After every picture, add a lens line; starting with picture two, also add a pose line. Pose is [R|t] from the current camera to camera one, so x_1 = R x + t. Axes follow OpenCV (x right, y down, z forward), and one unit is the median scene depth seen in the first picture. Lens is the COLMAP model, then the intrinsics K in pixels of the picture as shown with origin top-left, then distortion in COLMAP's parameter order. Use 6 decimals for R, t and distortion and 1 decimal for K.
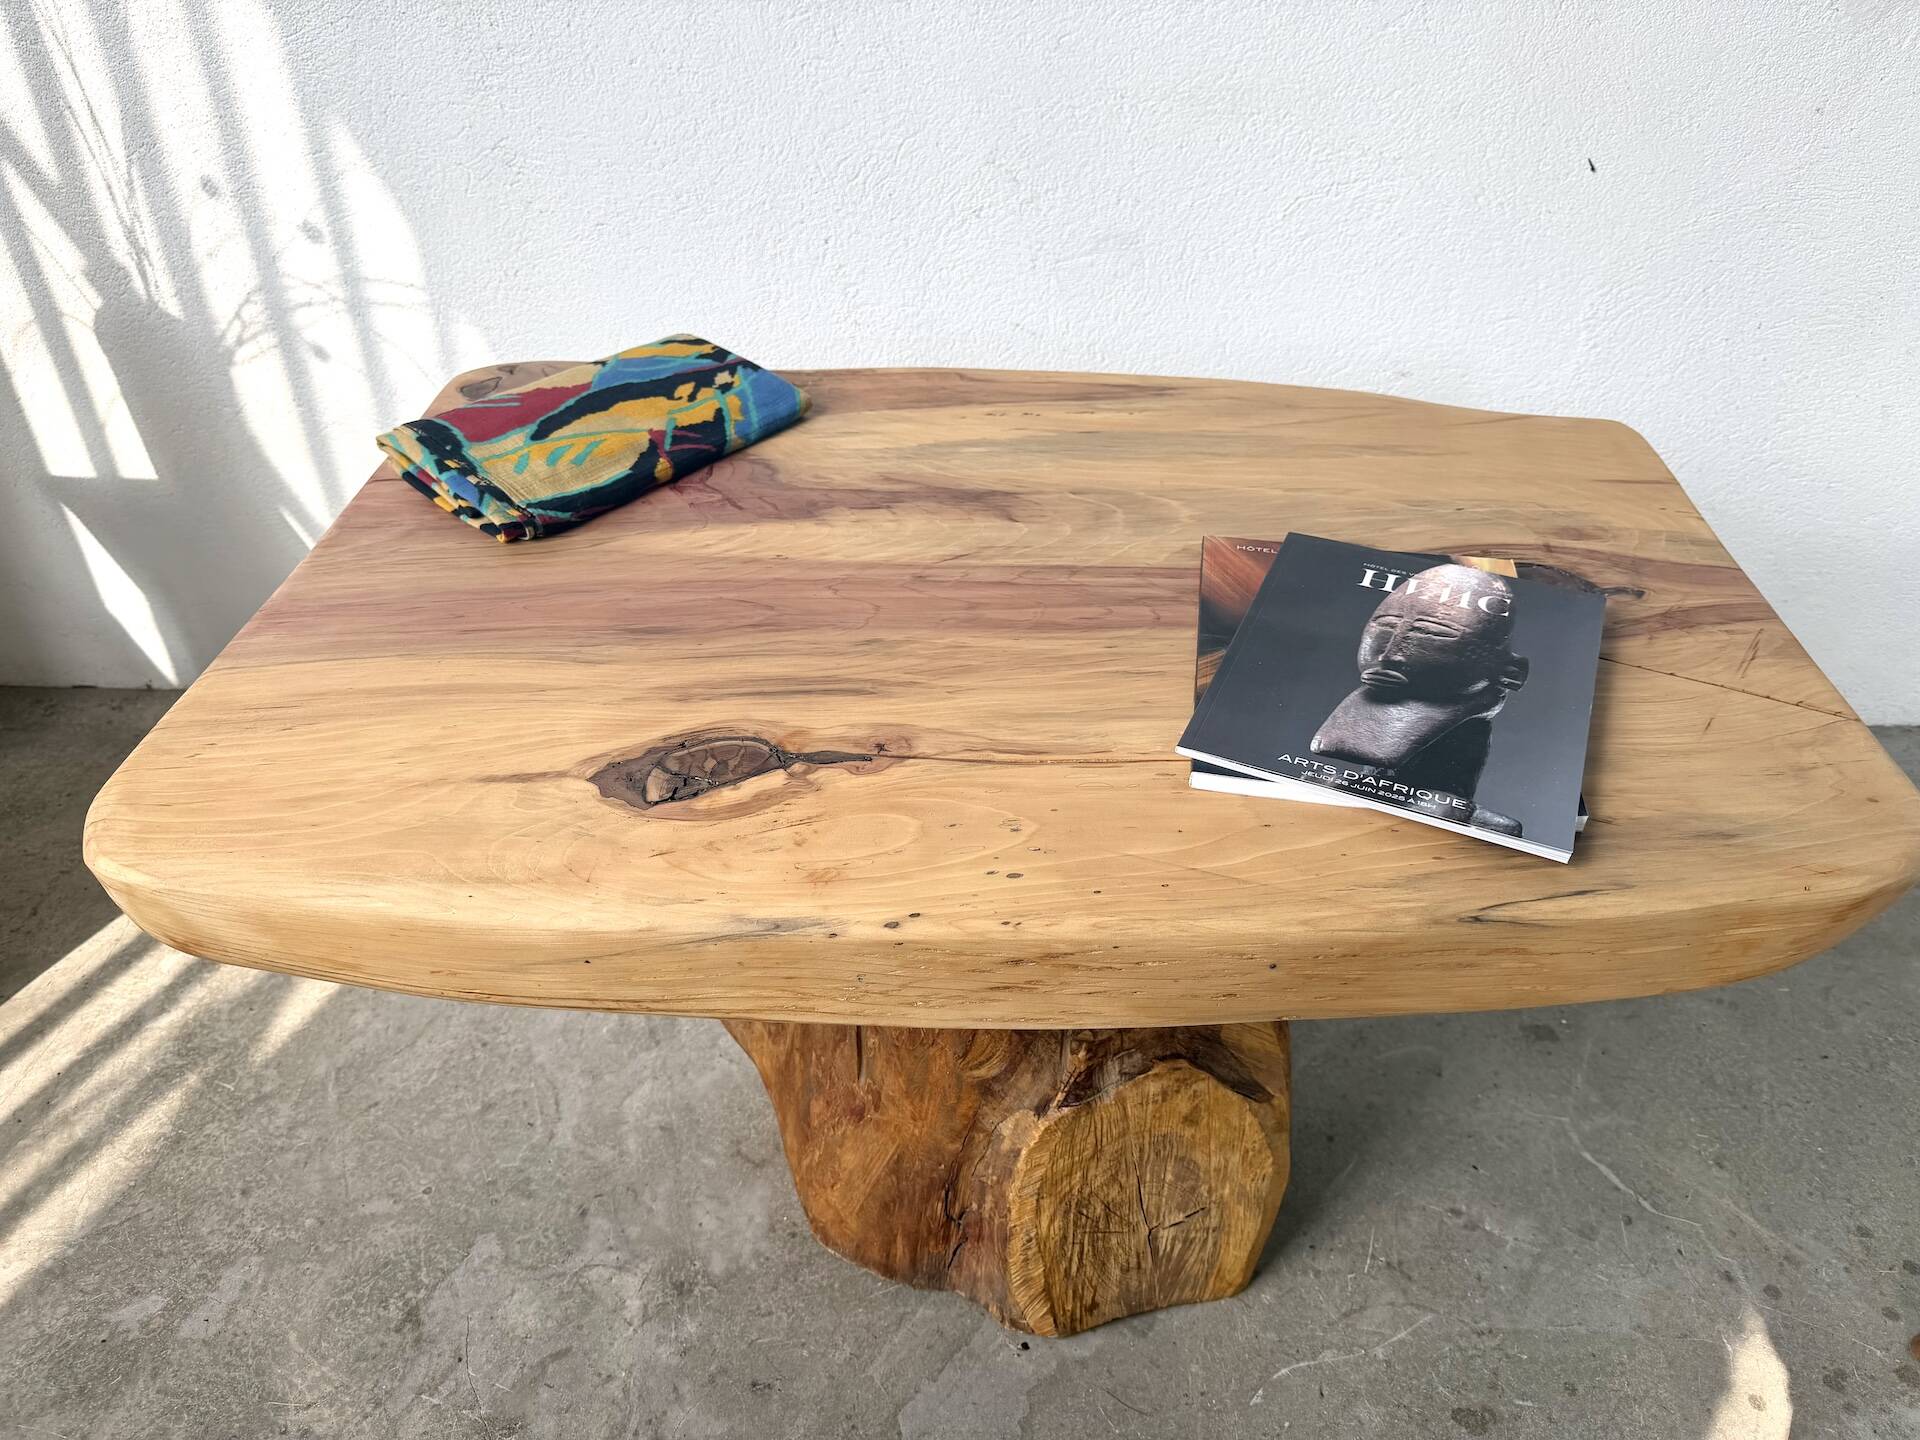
lens RADIAL K [[1364.6, 0, 954.4], [0, 1364.6, 729.5], [0, 0, 1]] dist [0.040602, -0.062595]
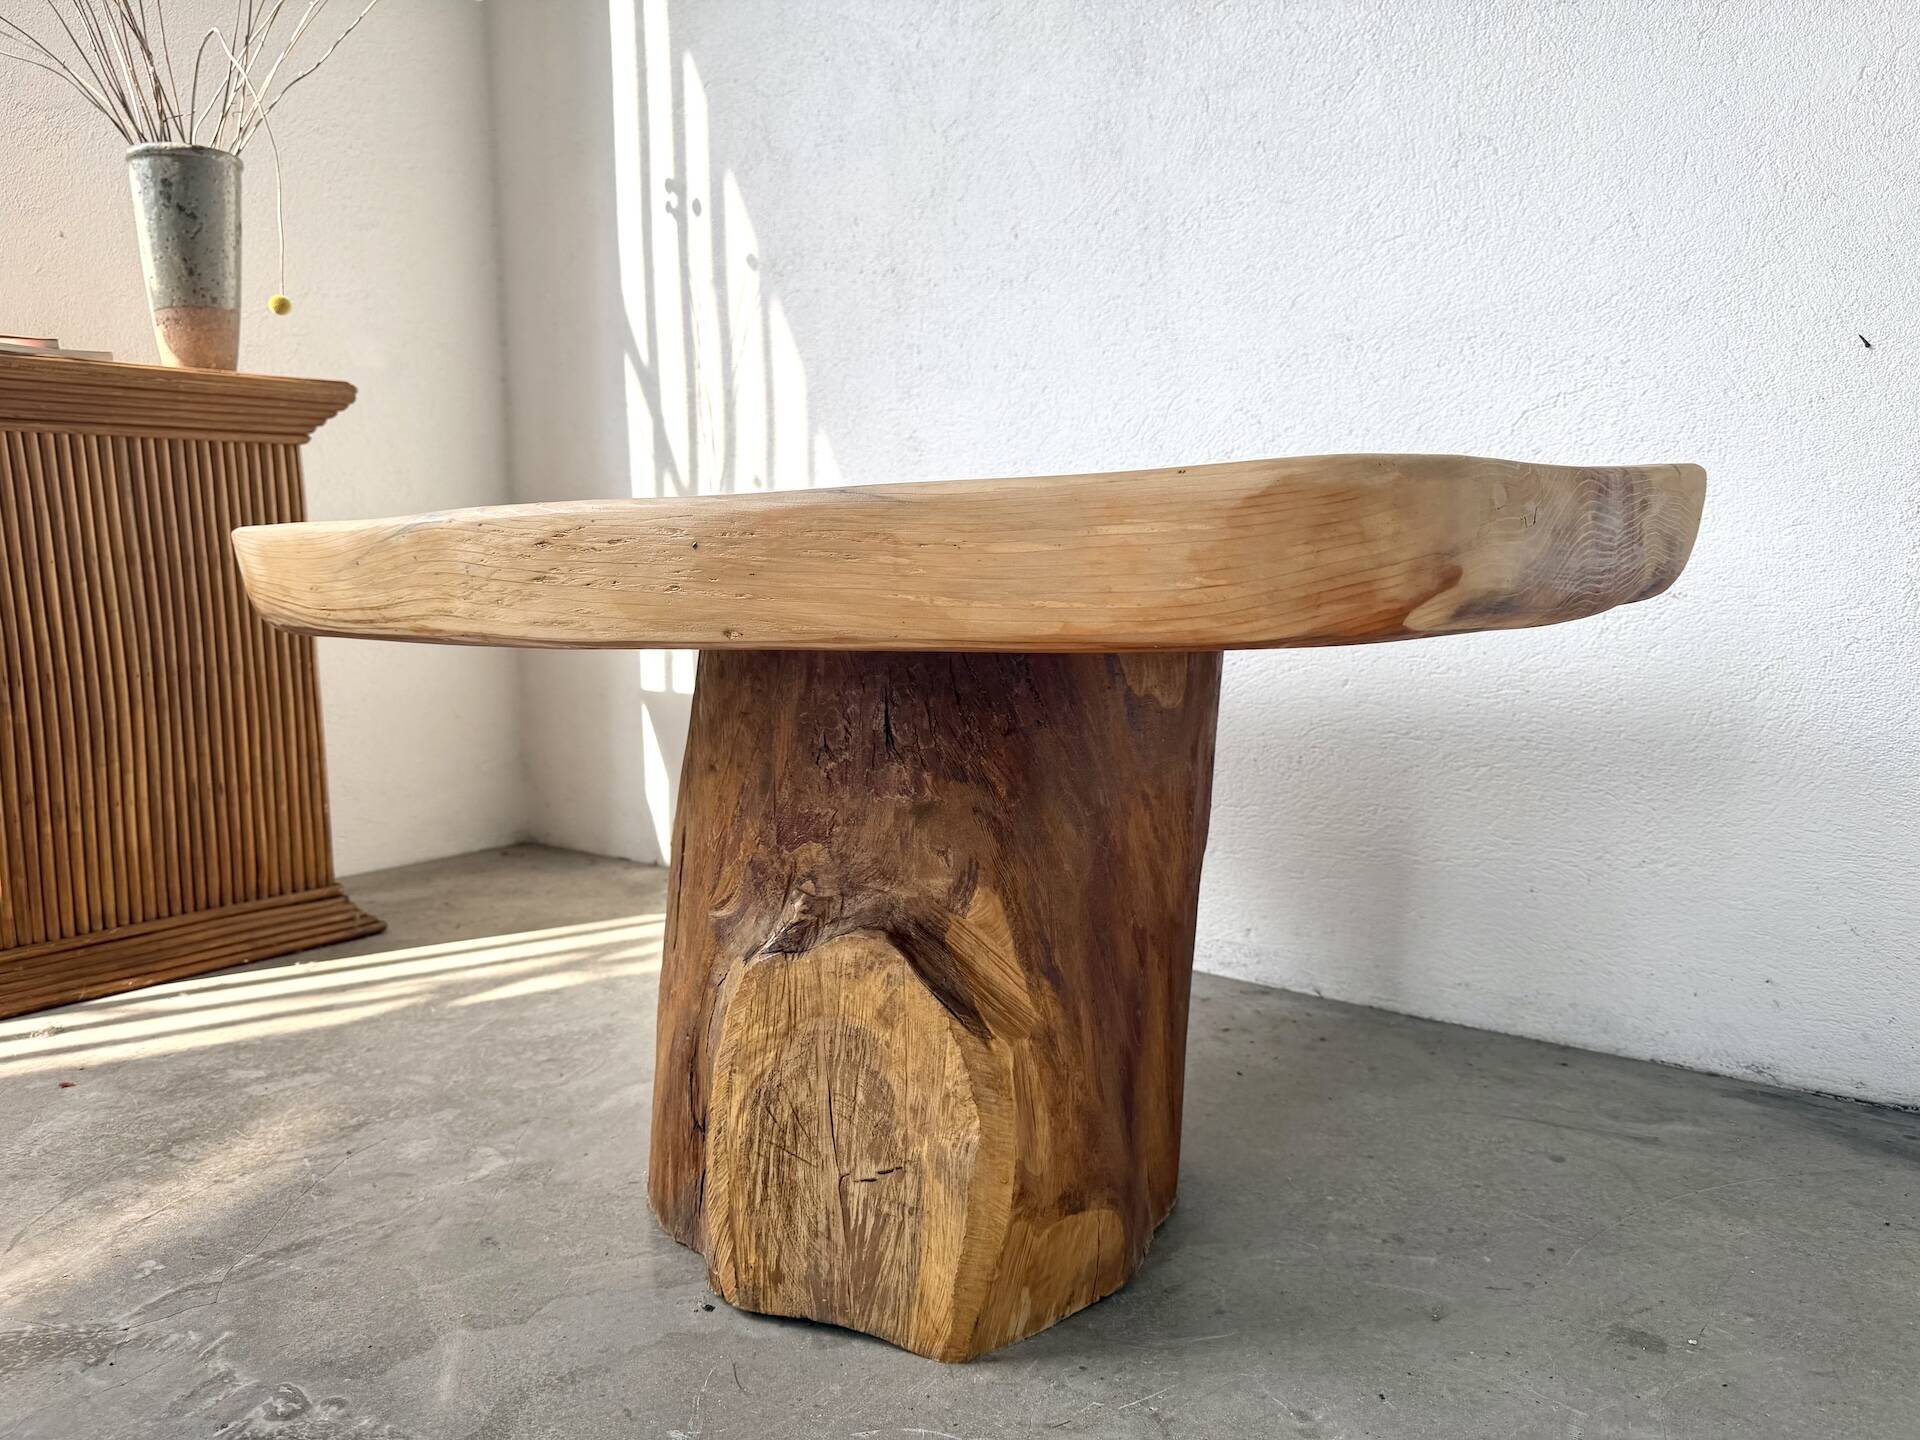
lens RADIAL K [[1351.5, 0, 951.0], [0, 1351.5, 703.8], [0, 0, 1]] dist [0.095180, -0.156893]
pose [[0.794607, 0.042157, -0.605658, 0.698480], [-0.341810, 0.855527, -0.388895, 0.418365], [0.501763, 0.516039, 0.694218, 0.288575]]
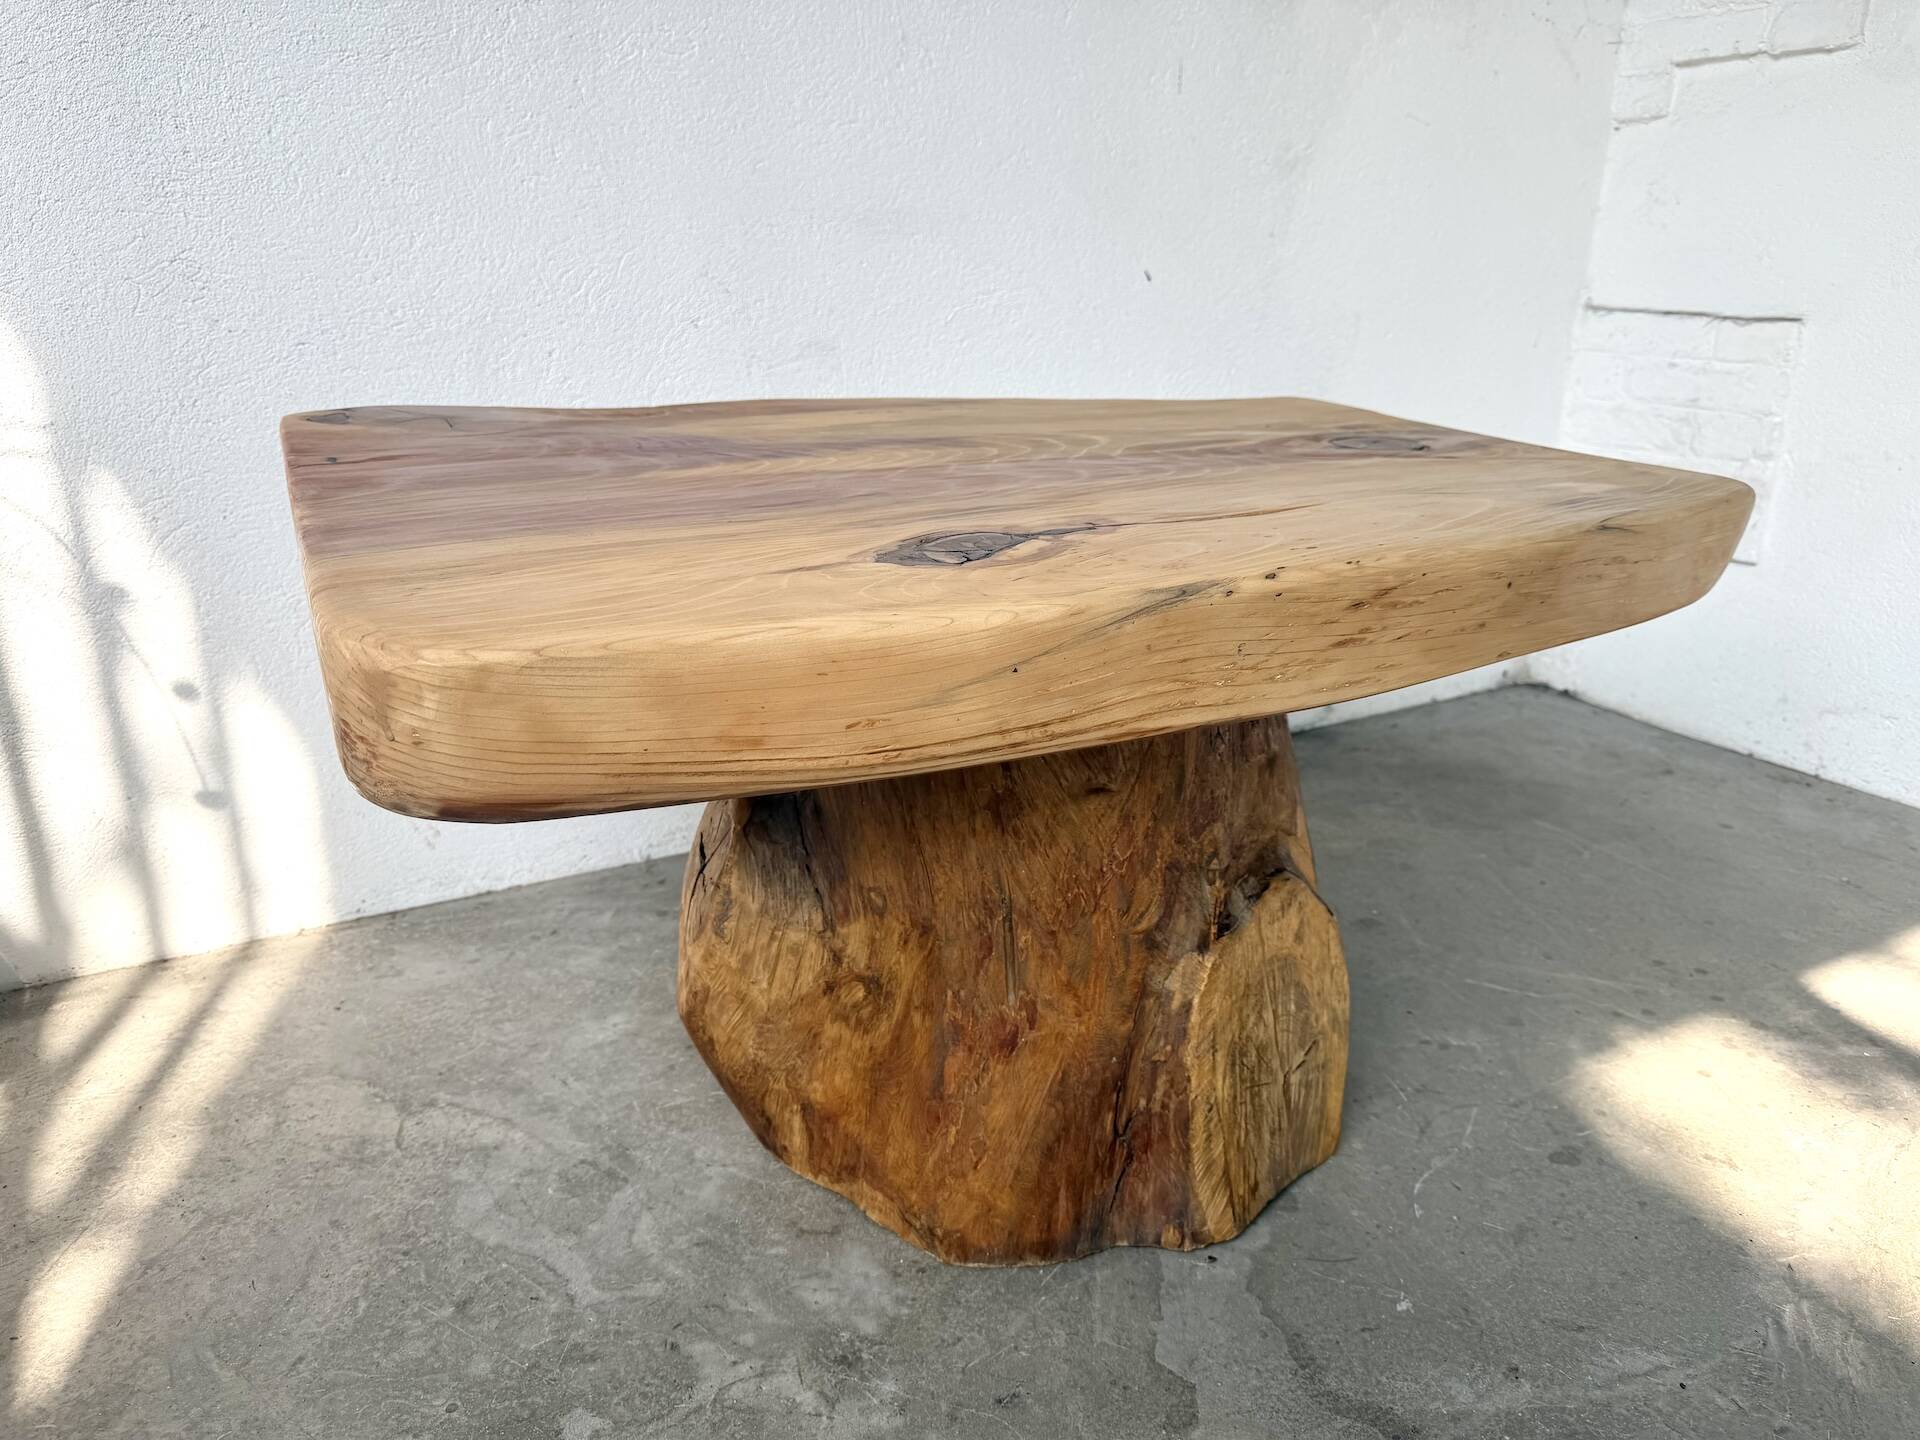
lens RADIAL K [[1363.9, 0, 959.8], [0, 1363.9, 720.1], [0, 0, 1]] dist [0.070970, -0.130550]
pose [[0.849400, -0.157472, 0.503708, -0.526181], [0.299594, 0.929623, -0.214580, 0.264588], [-0.434468, 0.333172, 0.836800, 0.169186]]
